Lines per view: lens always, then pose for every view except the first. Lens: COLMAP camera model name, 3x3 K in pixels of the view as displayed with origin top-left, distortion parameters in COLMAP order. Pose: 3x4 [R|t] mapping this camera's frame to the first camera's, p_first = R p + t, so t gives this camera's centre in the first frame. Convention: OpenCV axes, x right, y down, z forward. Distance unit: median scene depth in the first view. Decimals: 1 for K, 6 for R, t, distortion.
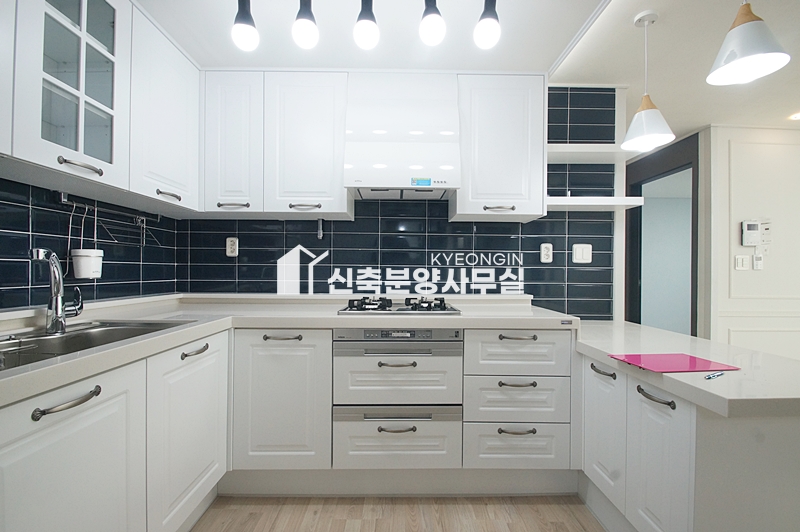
lens RADIAL K [[355.2, 0, 399.4], [0, 355.2, 268.3], [0, 0, 1]] dist [0.005705, -0.012520]
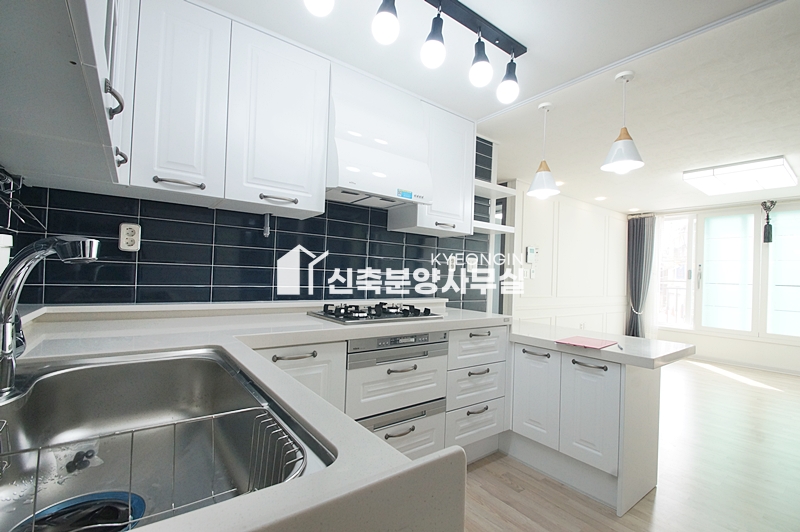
lens RADIAL K [[355.2, 0, 399.9], [0, 355.2, 268.4], [0, 0, 1]] dist [0.005705, -0.012520]
pose [[0.804938, 0.031658, 0.592513, -0.570138], [-0.033000, 0.999419, -0.008567, -0.013009], [-0.592440, -0.012657, 0.805515, 0.156310]]
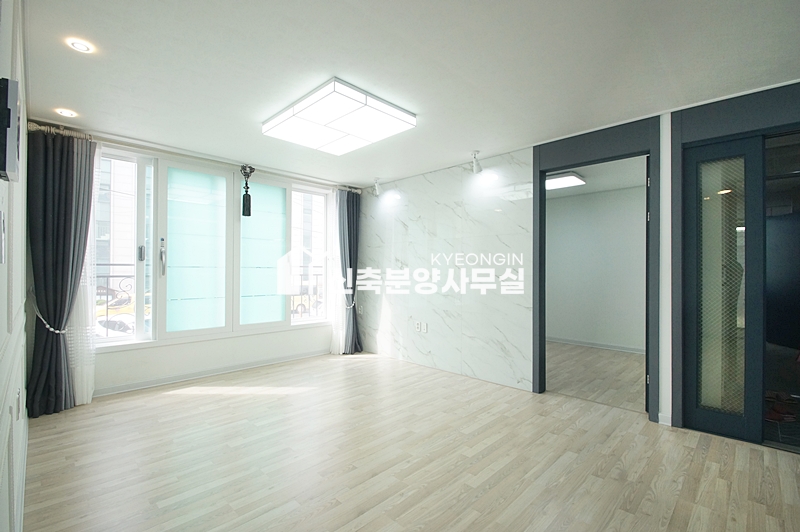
lens RADIAL K [[355.2, 0, 399.7], [0, 355.2, 270.2], [0, 0, 1]] dist [0.005705, -0.012520]
pose [[-0.703257, -0.007838, 0.710893, 0.924591], [-0.014660, 0.999886, -0.003478, 0.007187], [-0.710785, -0.012867, -0.703292, 1.483827]]
